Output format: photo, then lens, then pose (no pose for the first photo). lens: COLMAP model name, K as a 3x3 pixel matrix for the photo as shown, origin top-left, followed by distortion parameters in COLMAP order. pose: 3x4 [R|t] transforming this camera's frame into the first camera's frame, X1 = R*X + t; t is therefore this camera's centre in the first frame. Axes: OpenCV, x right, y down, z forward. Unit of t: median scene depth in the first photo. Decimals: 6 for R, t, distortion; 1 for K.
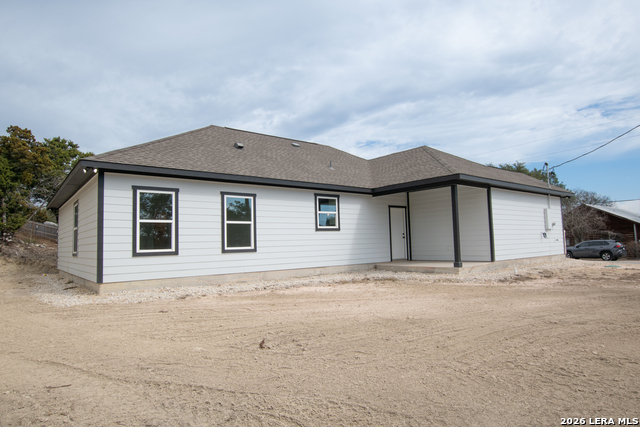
lens RADIAL K [[385.2, 0, 320.1], [0, 385.2, 213.4], [0, 0, 1]] dist [0.001082, -0.002687]
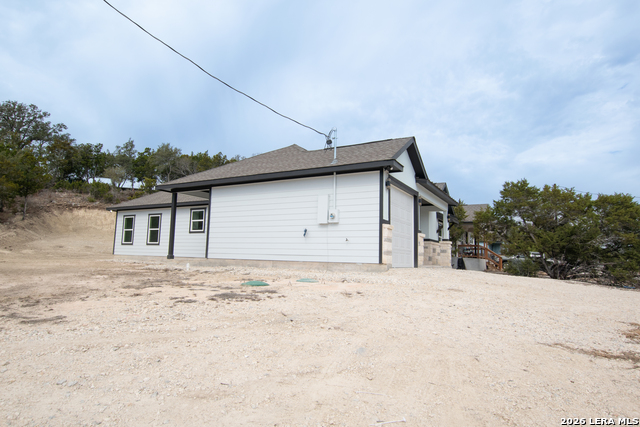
lens RADIAL K [[385.2, 0, 320.3], [0, 385.2, 213.5], [0, 0, 1]] dist [0.001082, -0.002687]
pose [[0.337520, -0.070506, -0.938674, 1.832888], [0.039904, 0.997366, -0.060566, 0.093266], [0.940472, -0.017015, 0.339444, 1.120289]]
